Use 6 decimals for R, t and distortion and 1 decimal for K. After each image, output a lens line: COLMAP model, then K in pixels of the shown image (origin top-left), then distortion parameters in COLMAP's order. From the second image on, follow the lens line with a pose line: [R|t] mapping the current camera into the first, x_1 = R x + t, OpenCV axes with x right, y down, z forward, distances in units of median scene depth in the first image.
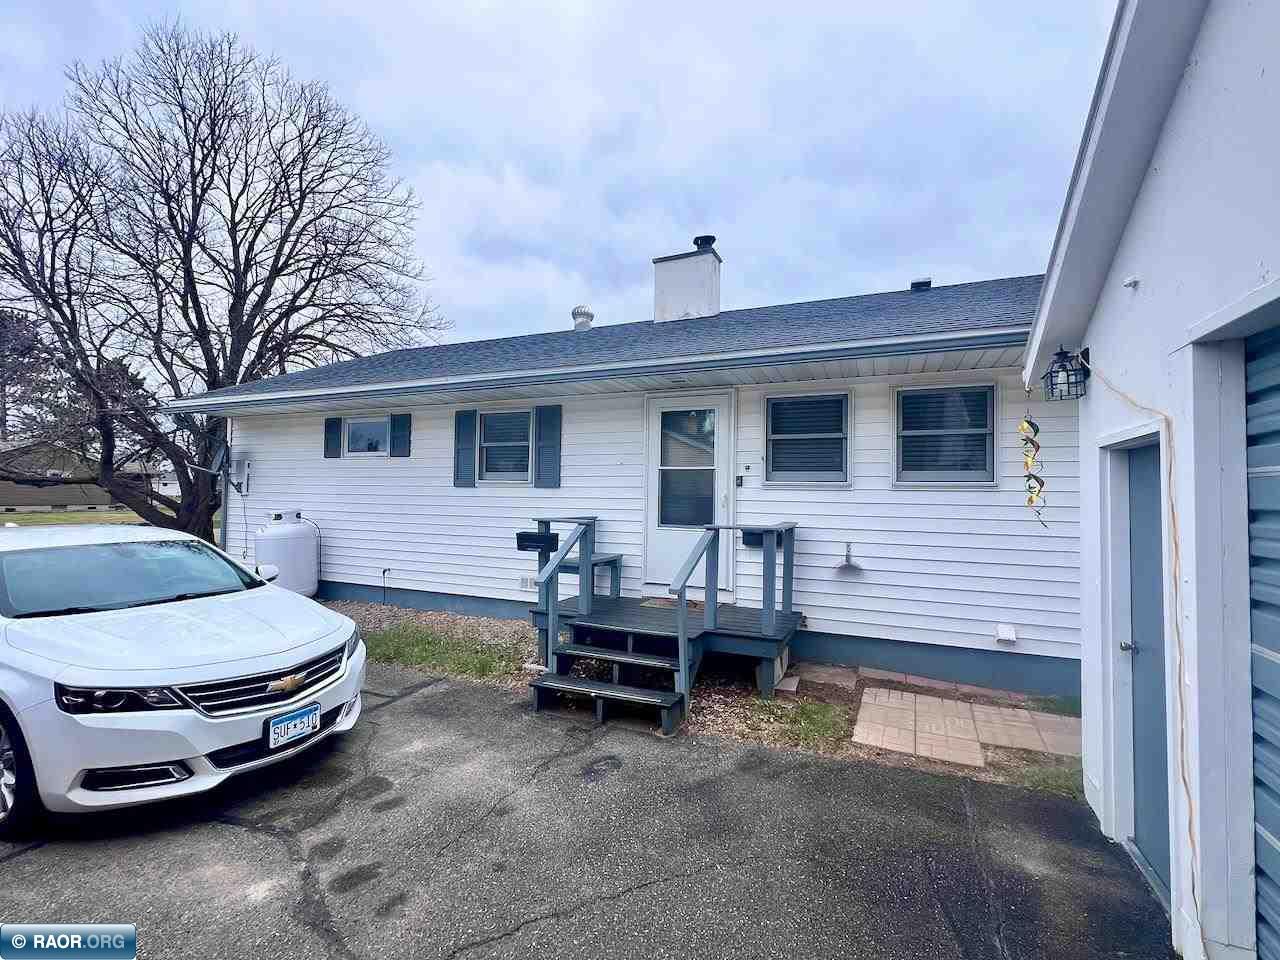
lens RADIAL K [[574.8, 0, 640.0], [0, 574.8, 480.0], [0, 0, 1]] dist [0.017937, -0.000120]
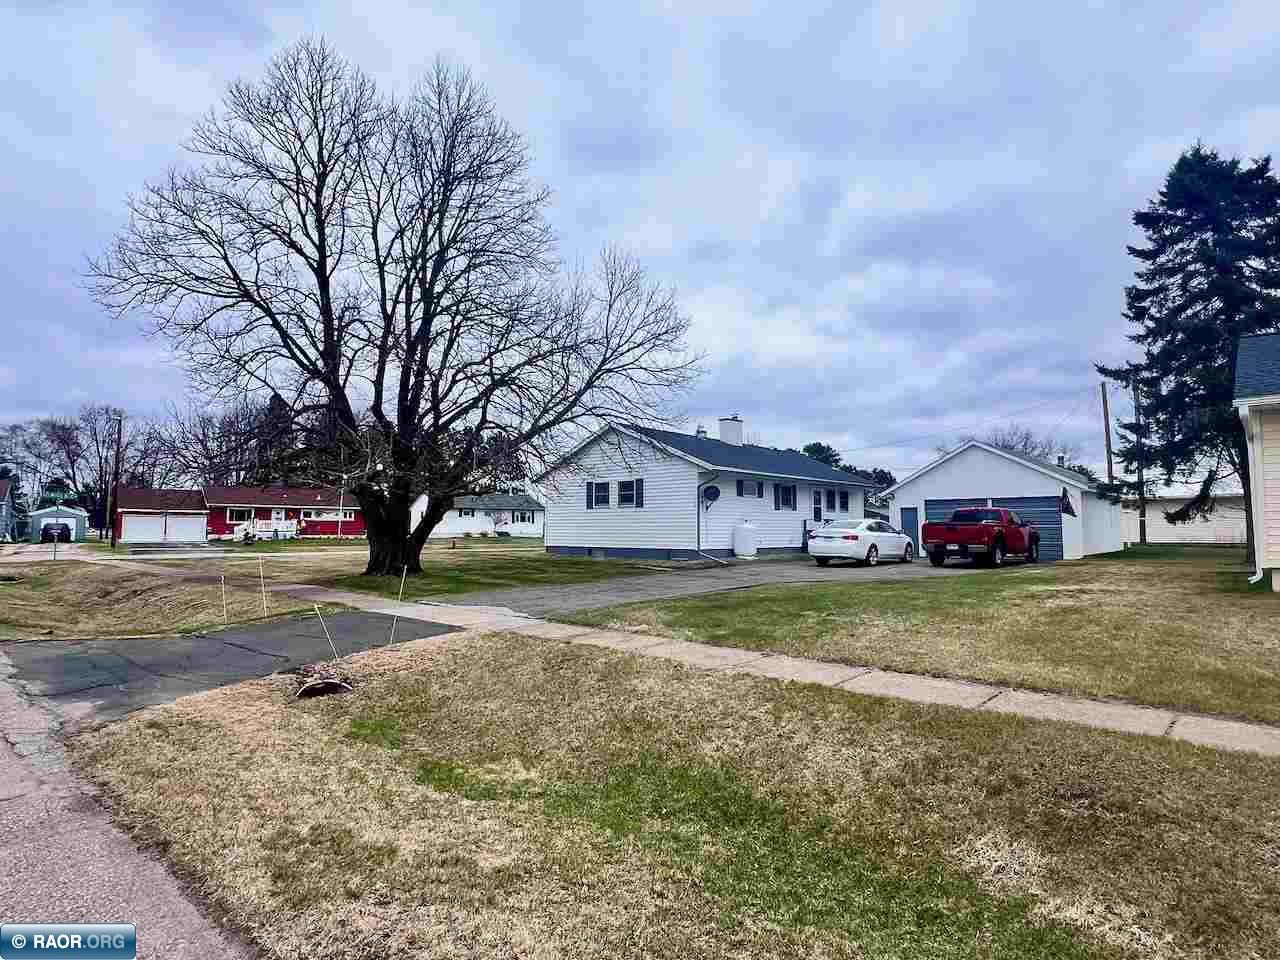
lens RADIAL K [[715.1, 0, 640.0], [0, 715.1, 480.0], [0, 0, 1]] dist [0.000061, -0.000566]
pose [[0.318855, 0.059093, 0.945960, -3.415746], [-0.011969, 0.998226, -0.058323, 0.069040], [-0.947728, 0.007274, 0.318997, 0.457438]]
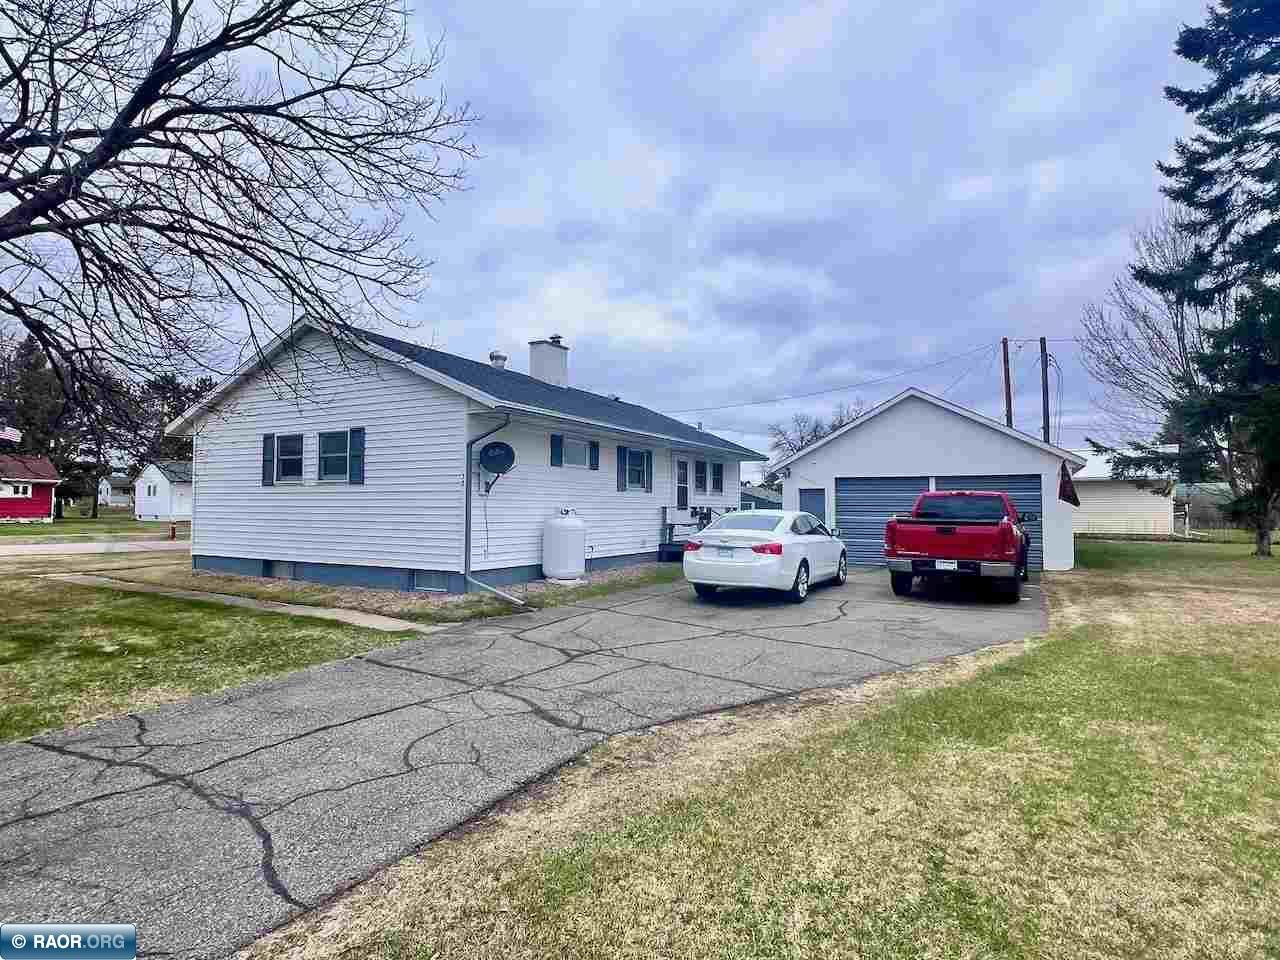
lens RADIAL K [[715.1, 0, 640.0], [0, 715.1, 480.0], [0, 0, 1]] dist [0.000061, -0.000566]
pose [[0.097359, 0.031093, 0.994764, -2.099644], [-0.017818, 0.999406, -0.029494, 0.035930], [-0.995090, -0.014853, 0.097855, 0.658868]]
